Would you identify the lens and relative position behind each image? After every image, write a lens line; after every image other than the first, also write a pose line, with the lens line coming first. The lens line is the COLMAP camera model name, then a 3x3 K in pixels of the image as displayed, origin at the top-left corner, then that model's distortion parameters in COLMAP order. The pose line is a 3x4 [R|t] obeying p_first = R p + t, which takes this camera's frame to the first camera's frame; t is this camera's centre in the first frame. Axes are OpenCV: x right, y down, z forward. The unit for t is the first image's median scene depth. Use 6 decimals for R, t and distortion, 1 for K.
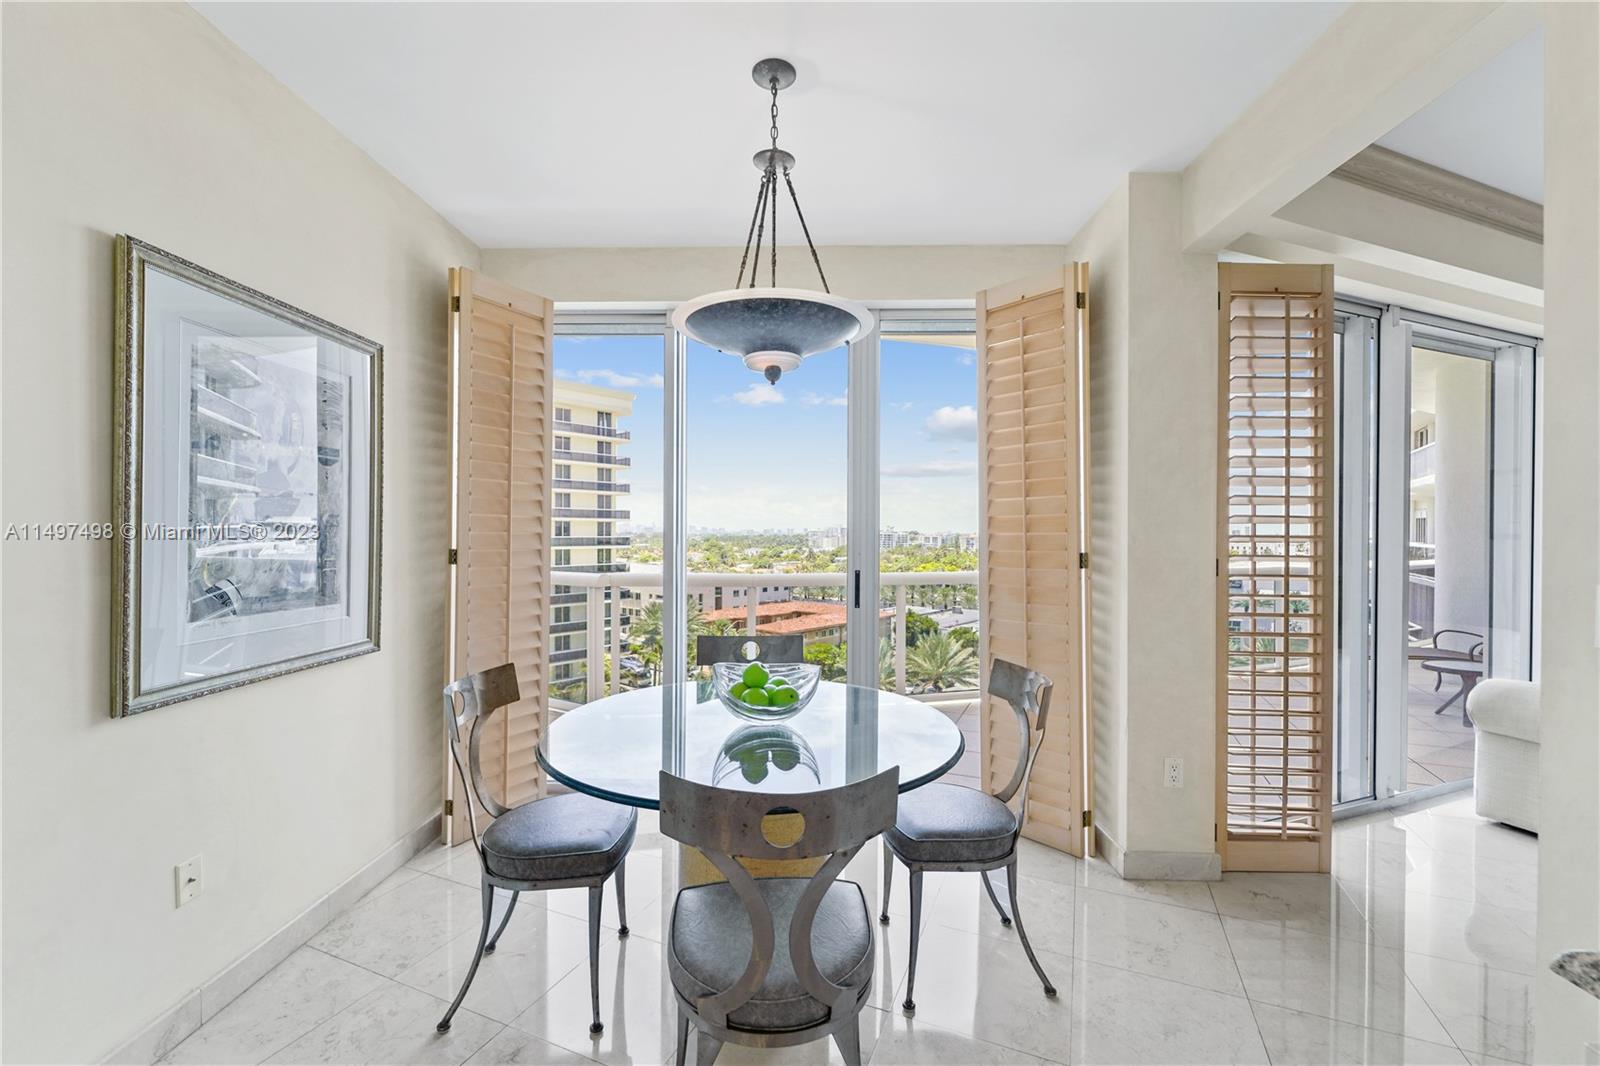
lens RADIAL K [[679.1, 0, 801.8], [0, 679.1, 533.5], [0, 0, 1]] dist [0.000452, -0.000043]
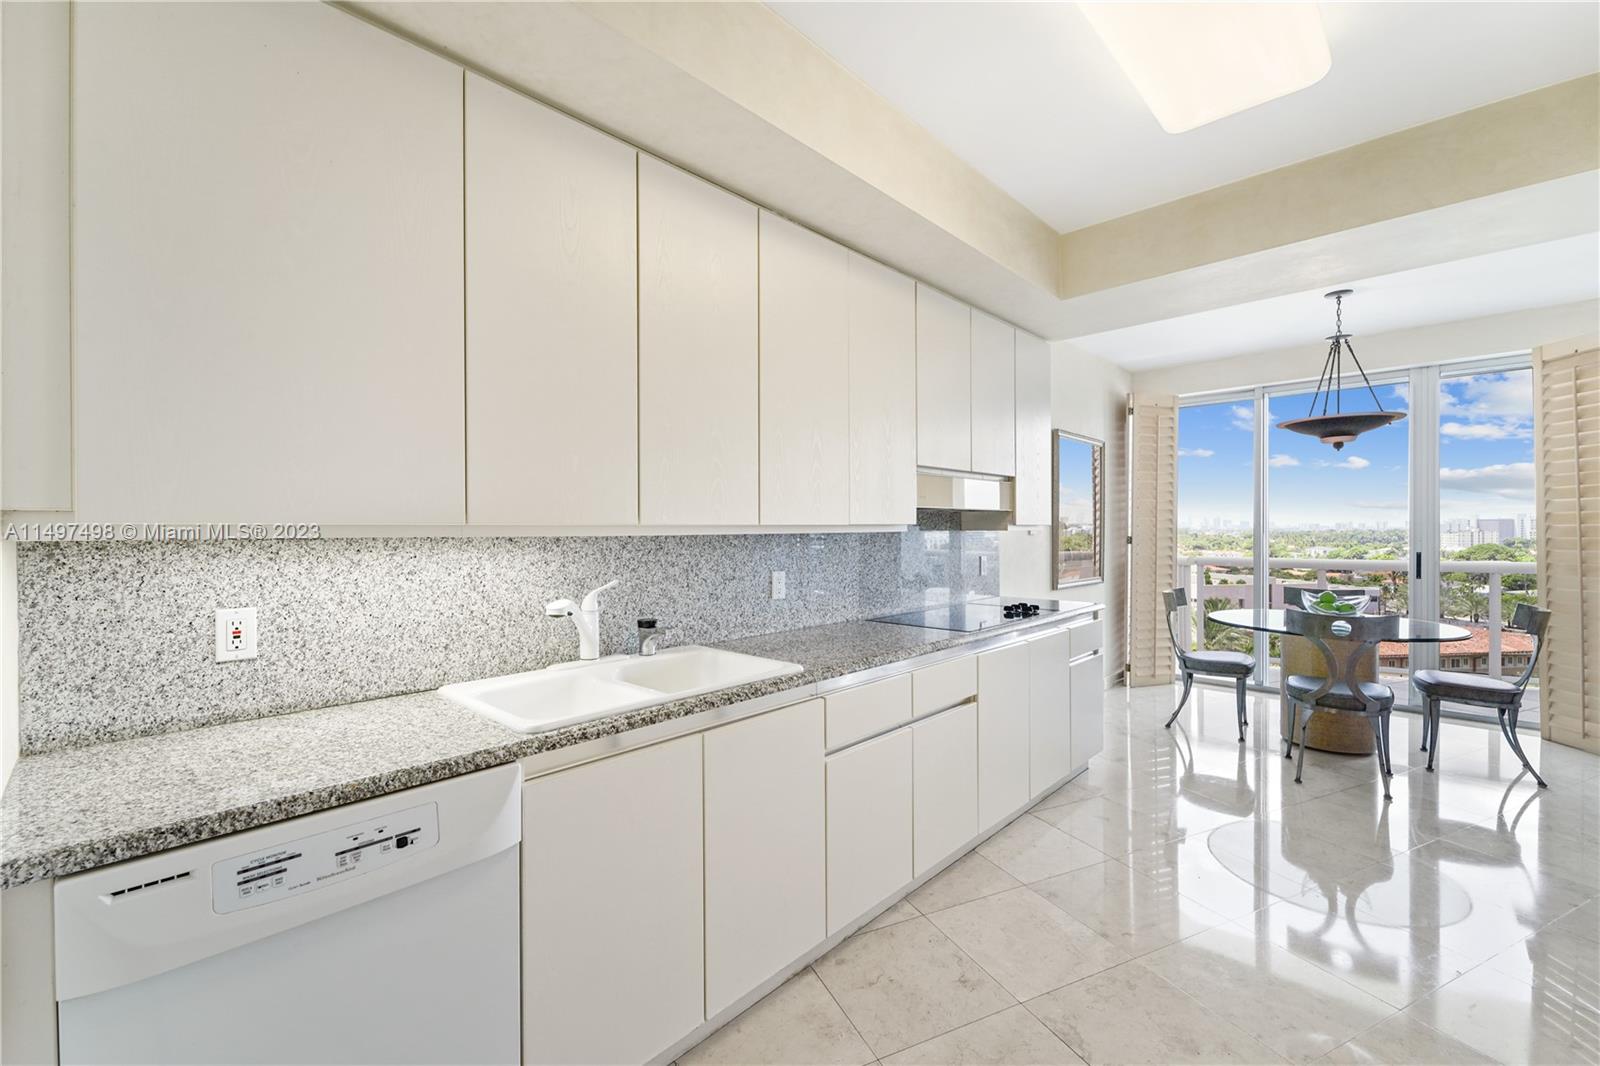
lens RADIAL K [[665.2, 0, 803.0], [0, 665.2, 533.1], [0, 0, 1]] dist [0.015879, -0.006234]
pose [[0.746854, -0.003271, -0.664980, 0.085388], [0.006473, 0.999976, 0.002351, 0.003954], [0.664957, -0.006061, 0.746857, -1.405376]]
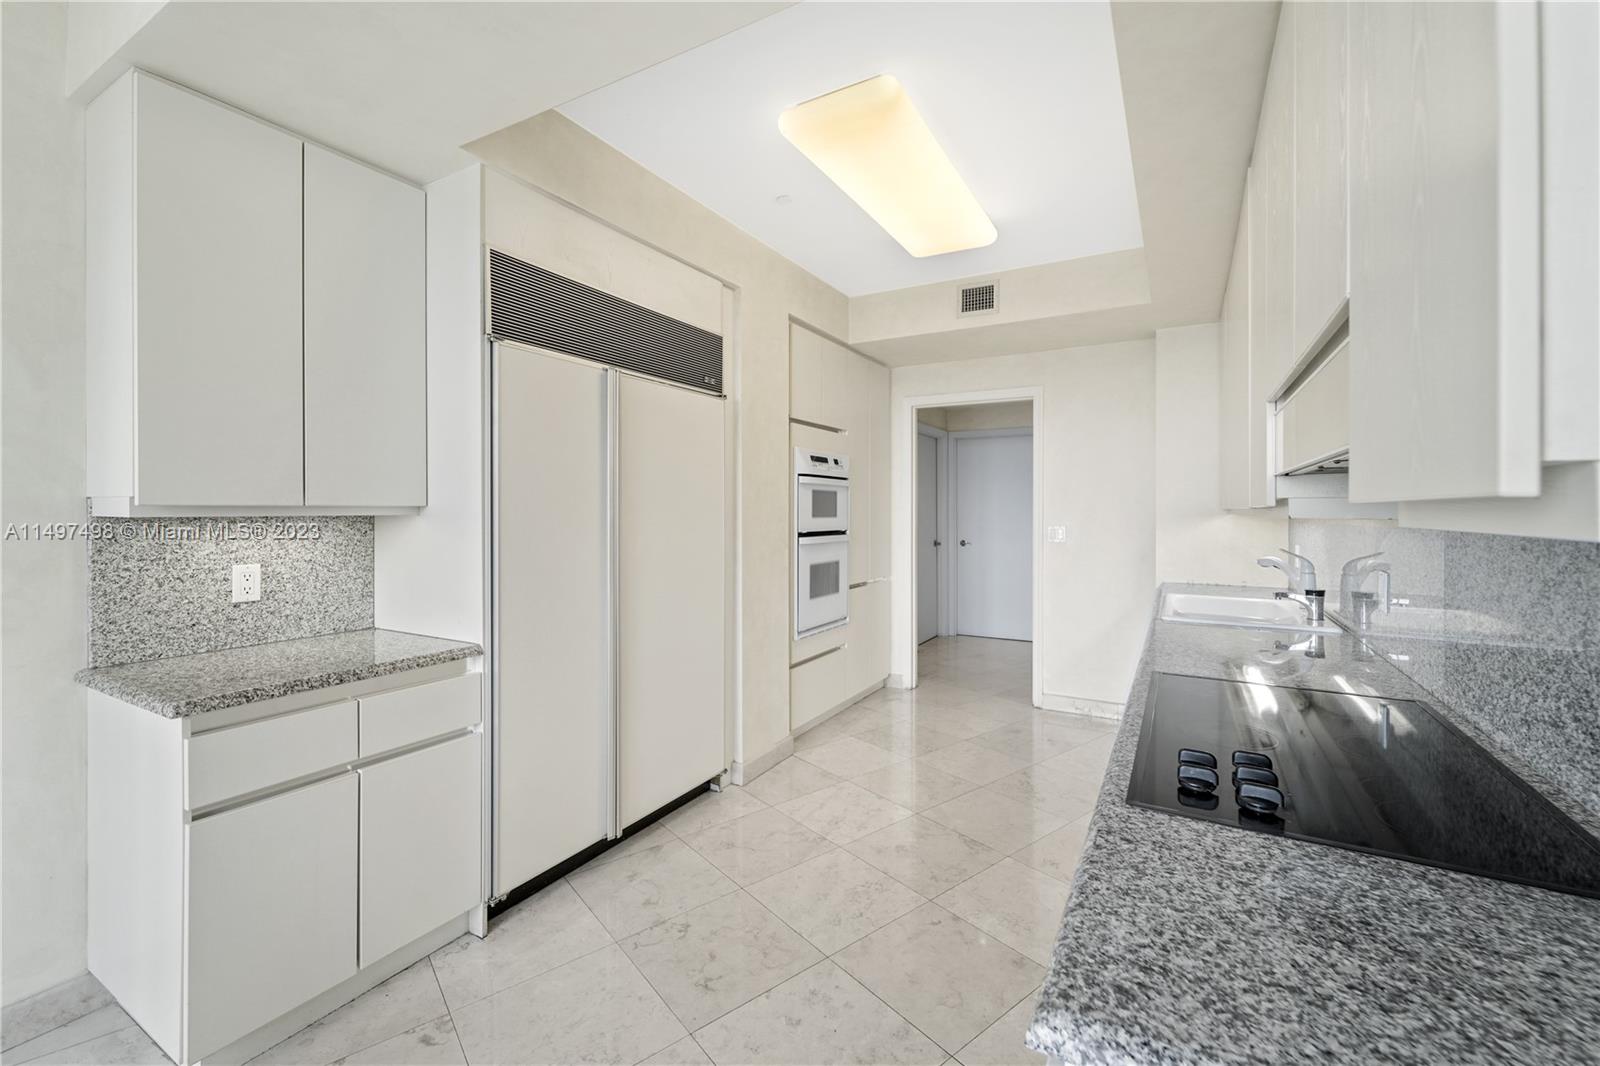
lens RADIAL K [[668.2, 0, 803.9], [0, 668.2, 507.6], [0, 0, 1]] dist [0.009907, -0.004335]
pose [[-0.883117, -0.001506, 0.469150, -0.494256], [-0.001795, 0.999998, -0.000169, -0.005689], [-0.469149, -0.000991, -0.883118, 0.564064]]
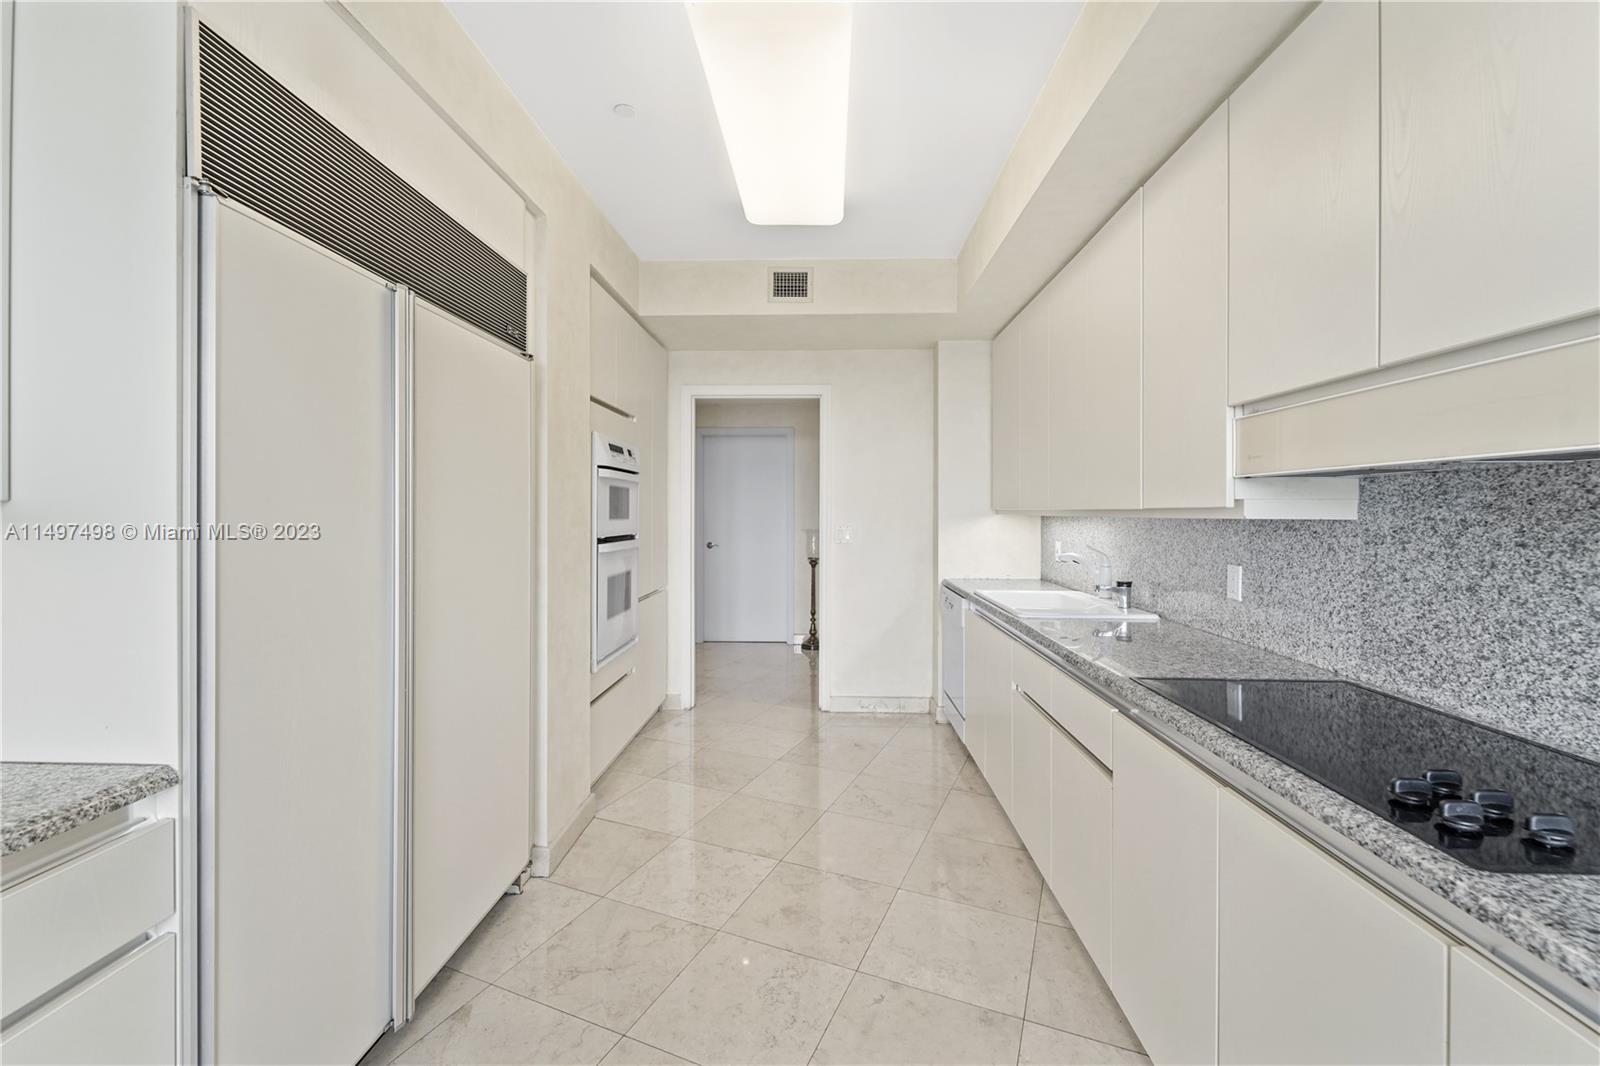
lens RADIAL K [[668.2, 0, 803.9], [0, 668.2, 507.6], [0, 0, 1]] dist [0.009907, -0.004335]
pose [[-0.999972, -0.004235, 0.006192, -0.122124], [-0.004252, 0.999987, -0.002774, -0.003374], [-0.006180, -0.002800, -0.999977, 0.440062]]
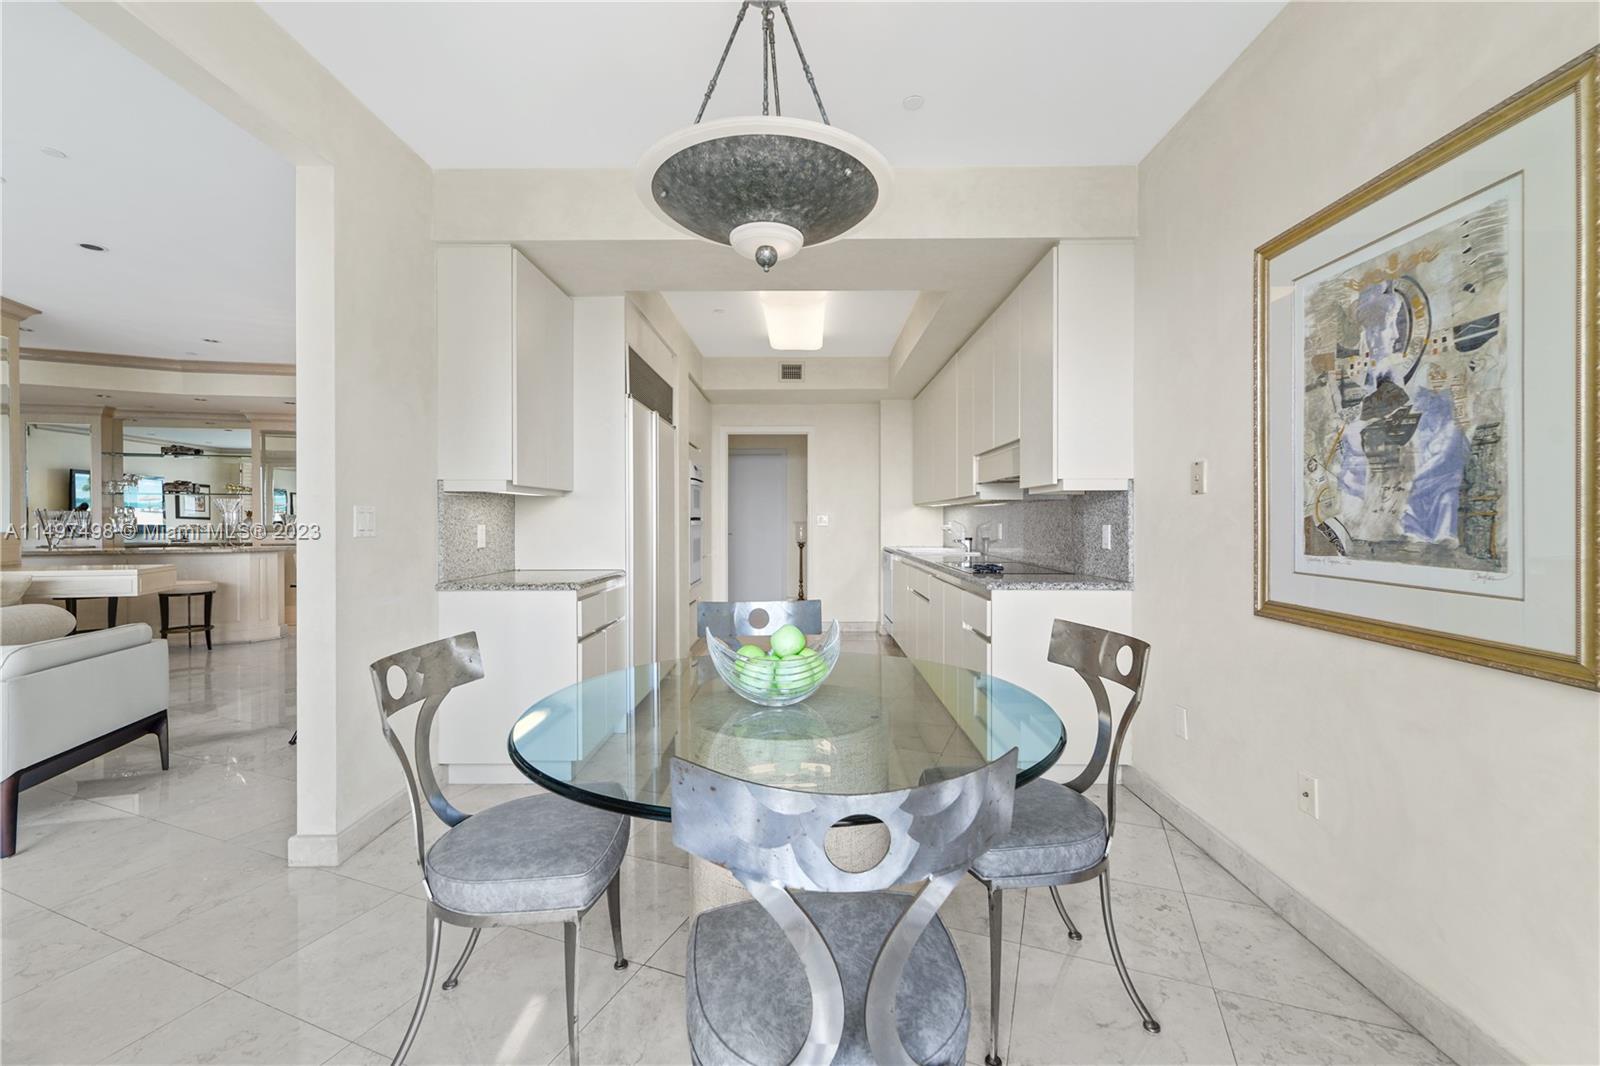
lens RADIAL K [[658.7, 0, 802.7], [0, 658.7, 524.6], [0, 0, 1]] dist [0.001753, -0.000207]
pose [[-0.999722, -0.000509, -0.023589, -0.059446], [-0.000787, 0.999930, 0.011791, 0.055363], [0.023581, 0.011806, -0.999652, 1.569000]]
